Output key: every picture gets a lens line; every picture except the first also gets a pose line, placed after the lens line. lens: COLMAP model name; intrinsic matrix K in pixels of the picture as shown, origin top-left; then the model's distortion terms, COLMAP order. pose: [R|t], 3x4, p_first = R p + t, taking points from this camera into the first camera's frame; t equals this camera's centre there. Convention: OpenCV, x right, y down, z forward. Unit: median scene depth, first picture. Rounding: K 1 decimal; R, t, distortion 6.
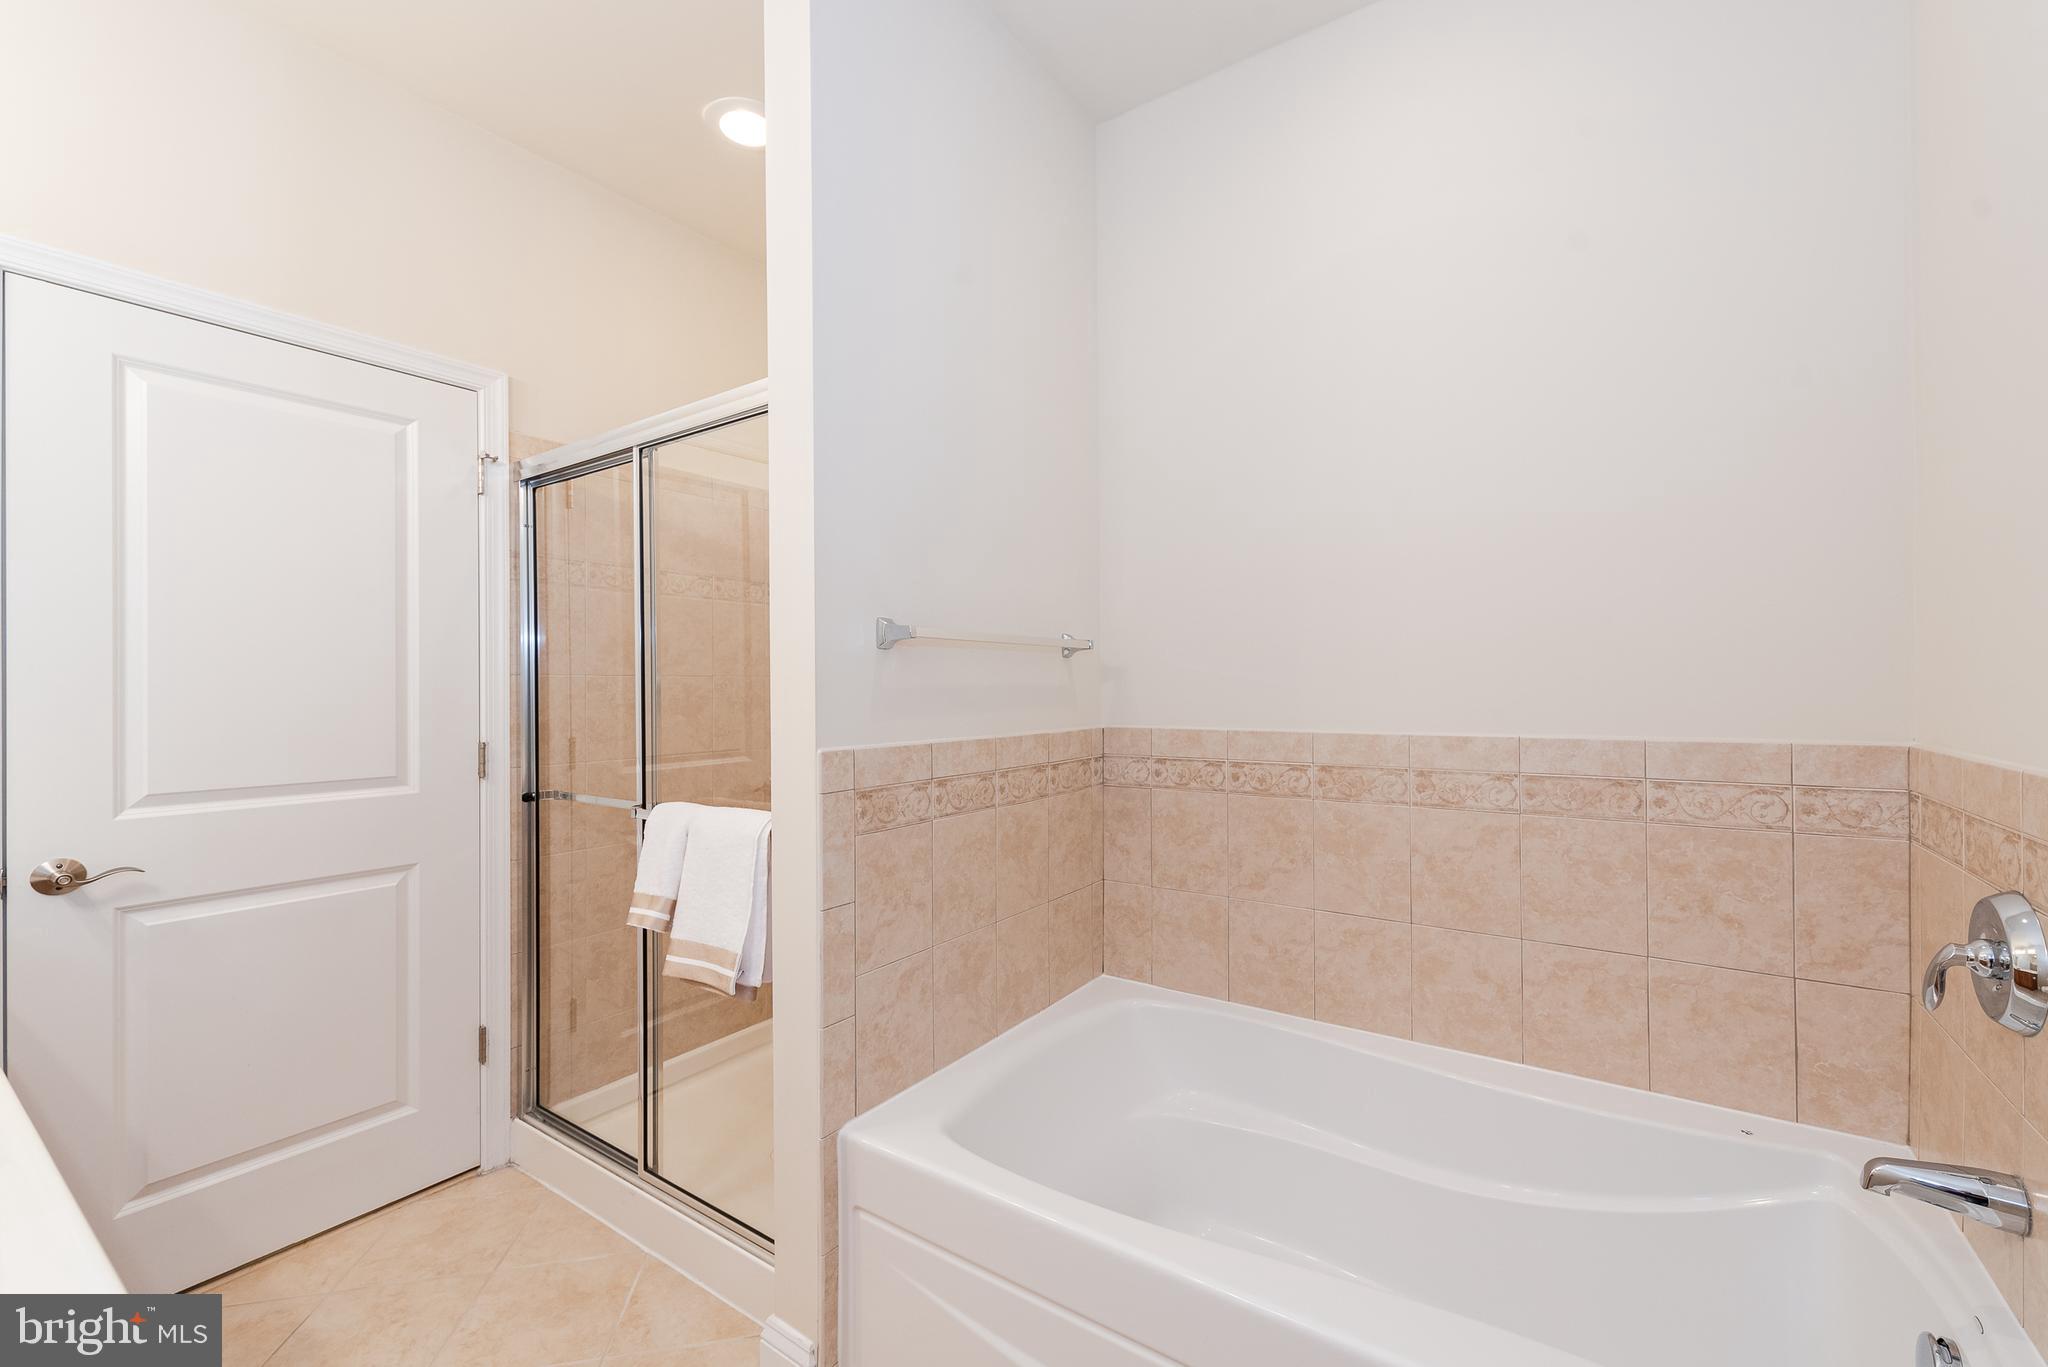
lens RADIAL K [[830.7, 0, 1042.2], [0, 830.7, 684.2], [0, 0, 1]] dist [0.007450, -0.003627]
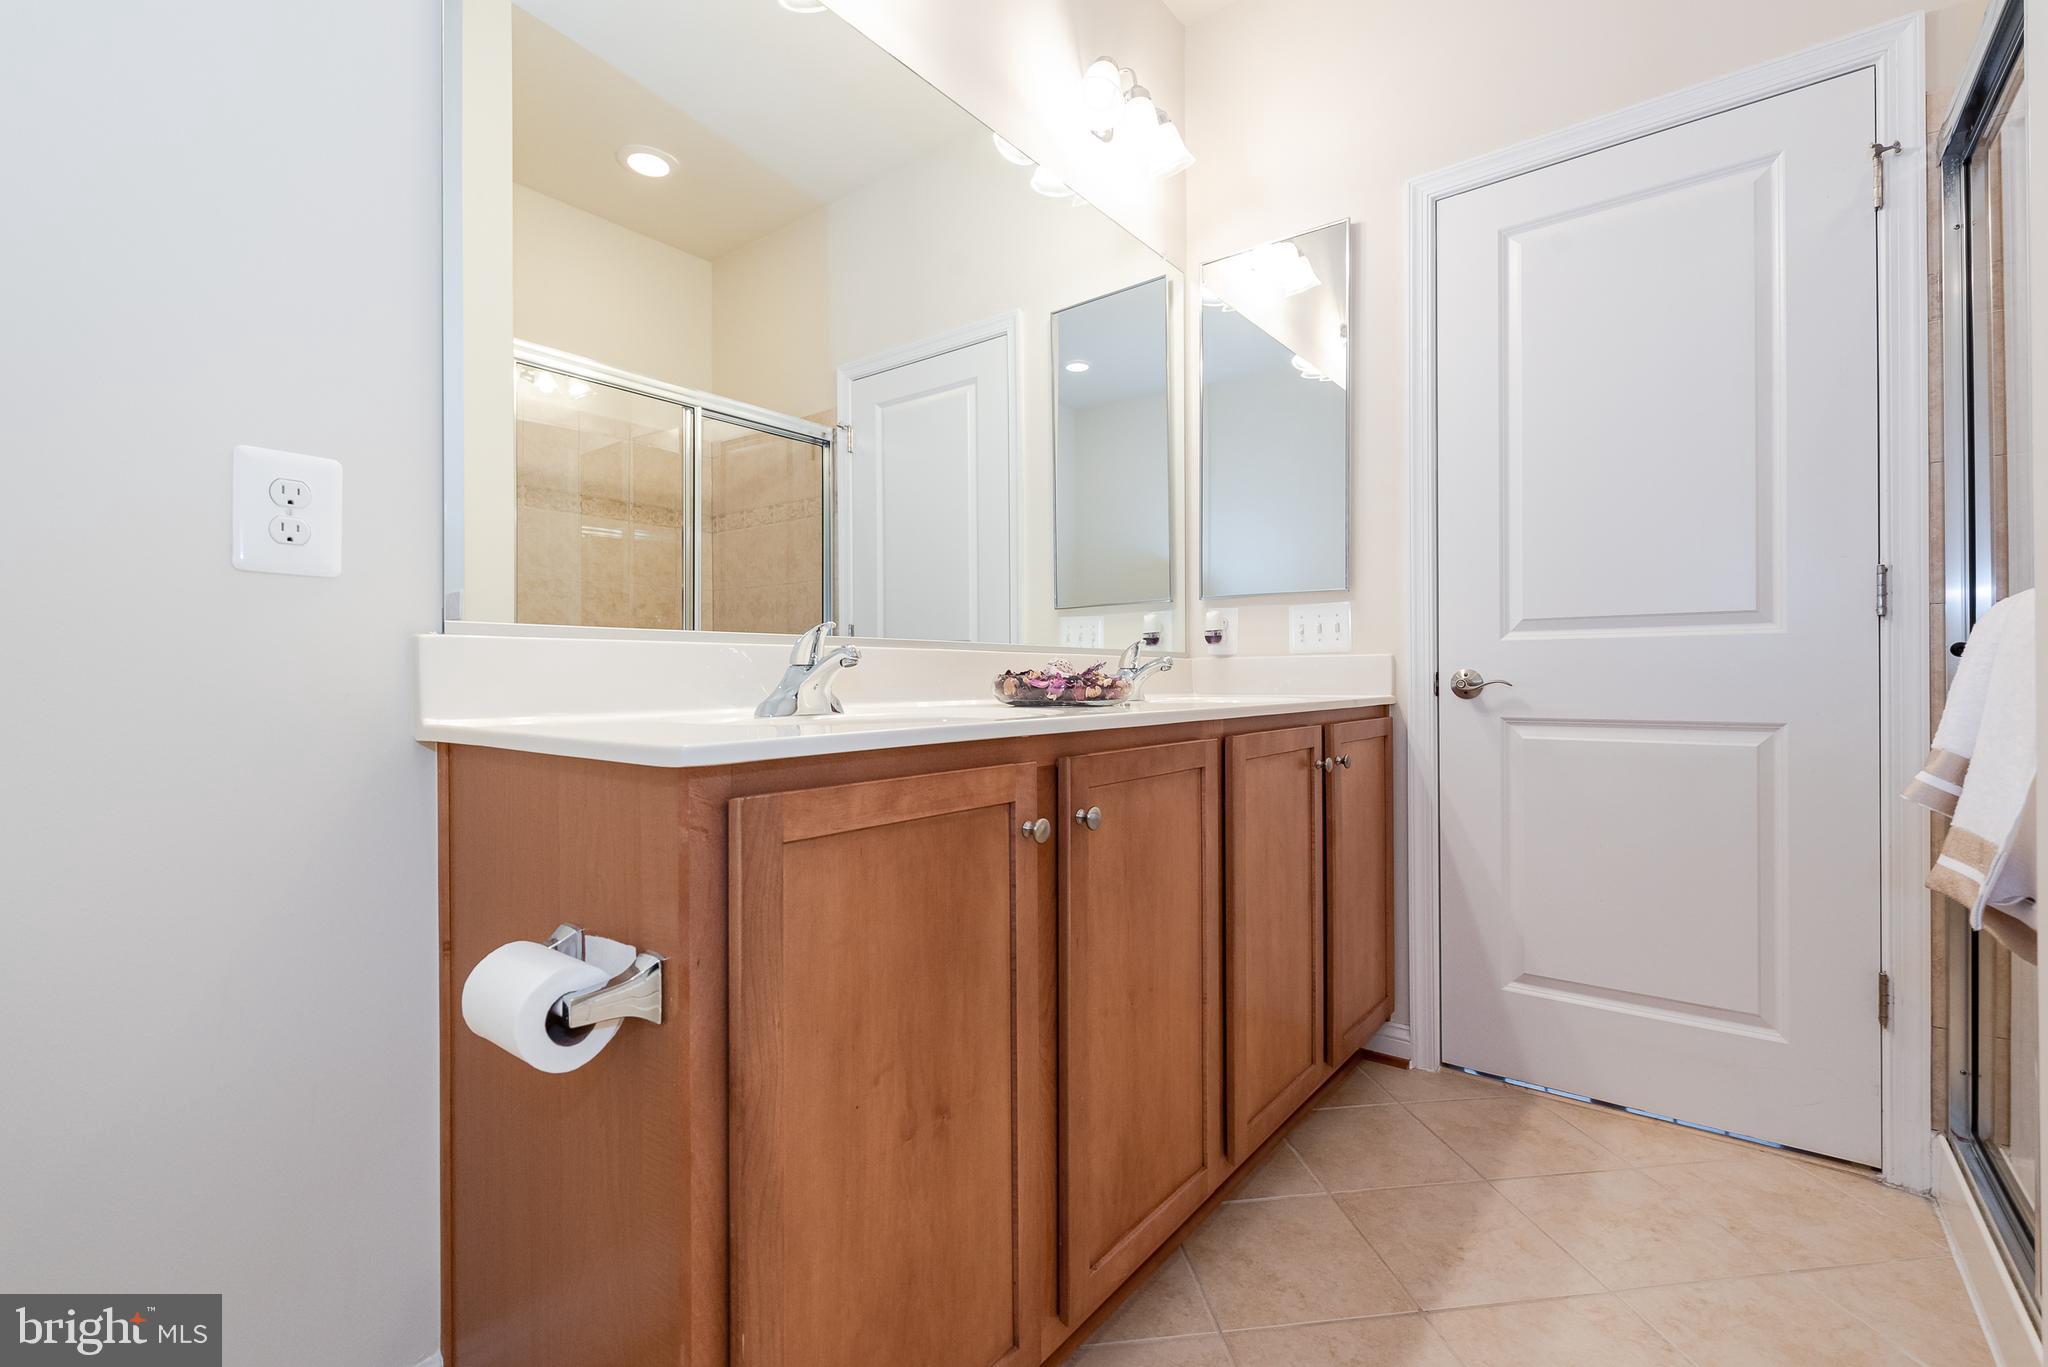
lens RADIAL K [[914.9, 0, 1038.0], [0, 914.9, 673.2], [0, 0, 1]] dist [0.002966, -0.000233]
pose [[-0.060059, 0.005007, -0.998182, 0.172036], [0.005304, 0.999975, 0.004697, 0.193245], [0.998181, -0.005012, -0.060084, 0.430701]]
